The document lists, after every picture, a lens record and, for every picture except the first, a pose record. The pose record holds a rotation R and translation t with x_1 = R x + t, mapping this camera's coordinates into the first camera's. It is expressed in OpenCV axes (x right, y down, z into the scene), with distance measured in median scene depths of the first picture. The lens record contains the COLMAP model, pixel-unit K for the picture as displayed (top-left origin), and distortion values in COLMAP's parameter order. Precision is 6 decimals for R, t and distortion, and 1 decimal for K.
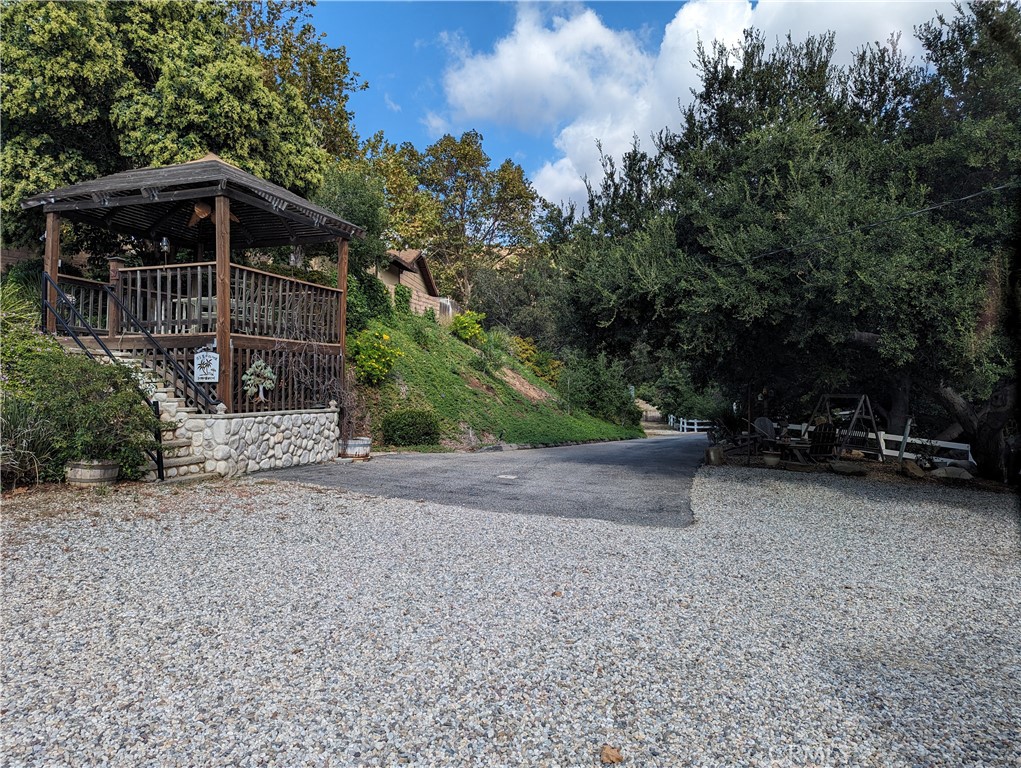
lens RADIAL K [[719.3, 0, 510.8], [0, 719.3, 384.0], [0, 0, 1]] dist [0.005210, -0.011791]
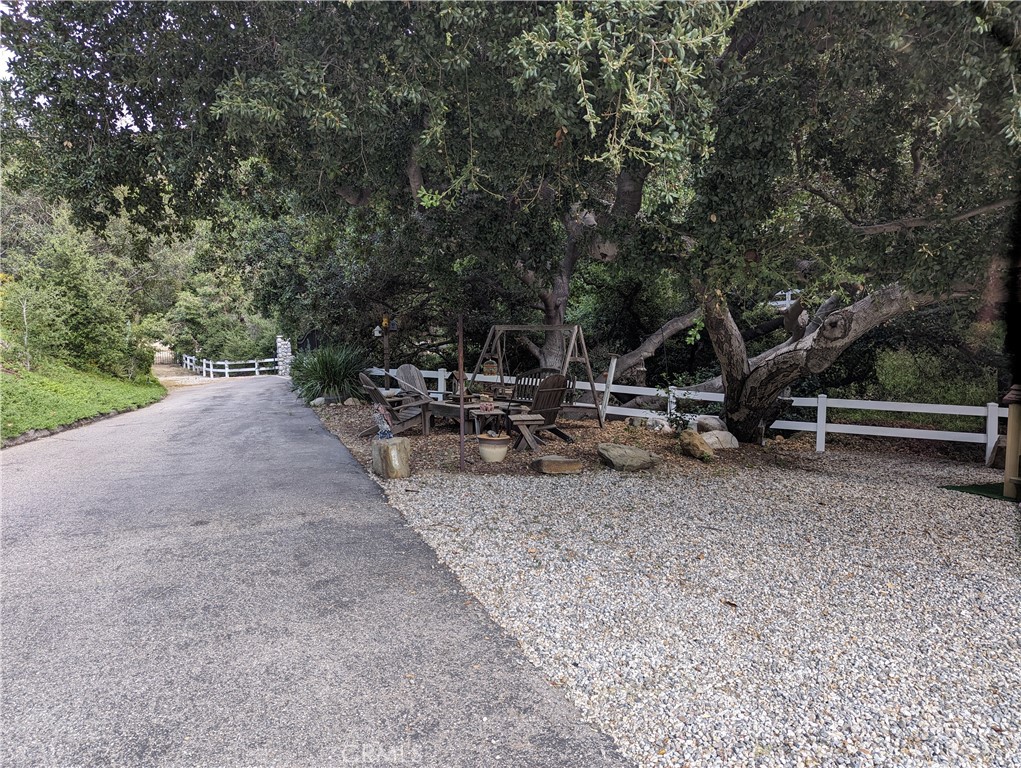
lens RADIAL K [[719.3, 0, 512.4], [0, 719.3, 380.1], [0, 0, 1]] dist [0.005210, -0.011791]
pose [[0.784895, -0.061544, 0.616565, 0.030046], [0.007565, 0.995933, 0.089782, 0.003899], [-0.619583, -0.065805, 0.782168, 0.328373]]
